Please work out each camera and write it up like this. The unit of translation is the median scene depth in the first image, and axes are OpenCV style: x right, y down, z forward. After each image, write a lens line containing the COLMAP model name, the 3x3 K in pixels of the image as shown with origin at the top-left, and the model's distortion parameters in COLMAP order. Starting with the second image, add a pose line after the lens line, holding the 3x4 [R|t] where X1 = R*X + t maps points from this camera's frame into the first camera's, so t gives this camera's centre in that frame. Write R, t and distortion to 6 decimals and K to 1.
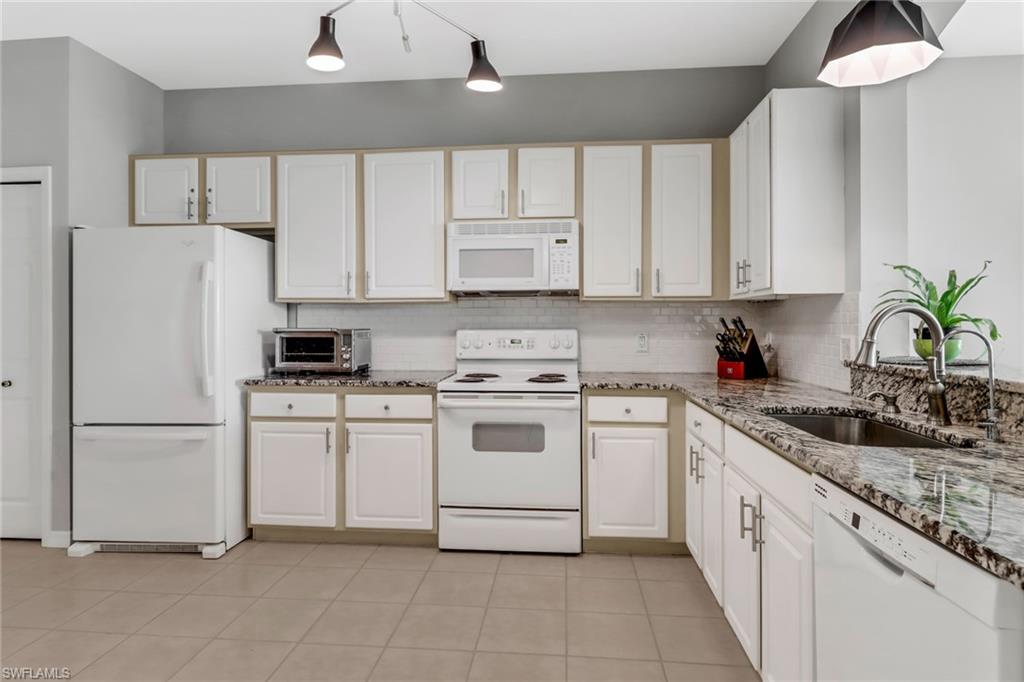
lens RADIAL K [[601.1, 0, 507.8], [0, 601.1, 319.1], [0, 0, 1]] dist [0.001144, 0.000409]
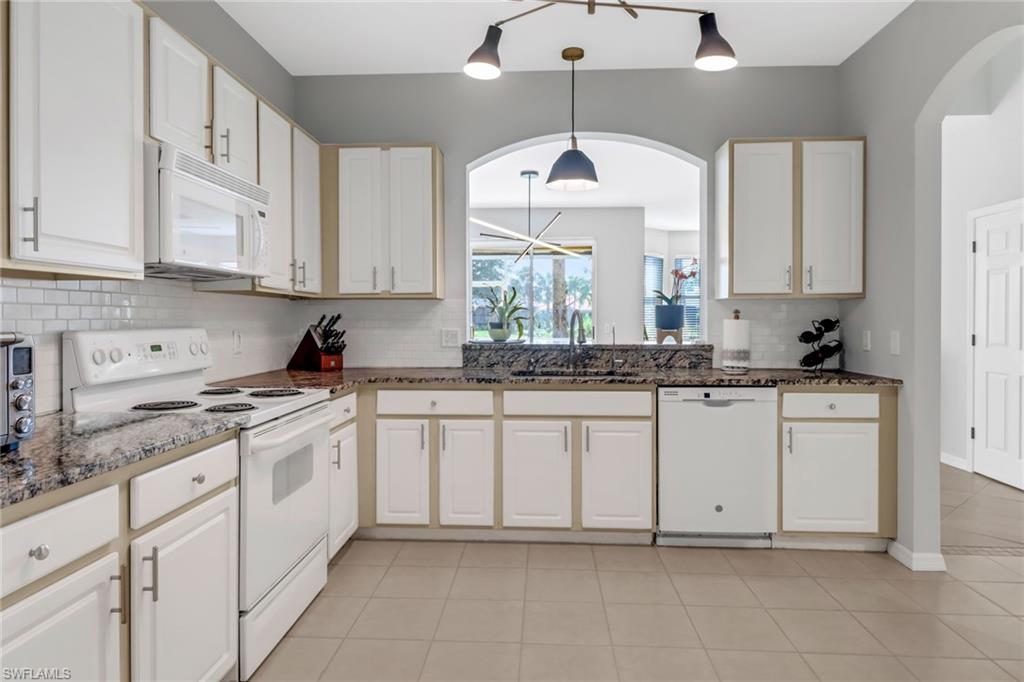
lens RADIAL K [[598.2, 0, 516.0], [0, 598.2, 325.4], [0, 0, 1]] dist [-0.002875, -0.001414]
pose [[0.998766, 0.002226, 0.049613, -0.286703], [-0.003180, 0.999811, 0.019163, -0.001234], [-0.049561, -0.019297, 0.998585, 0.022764]]
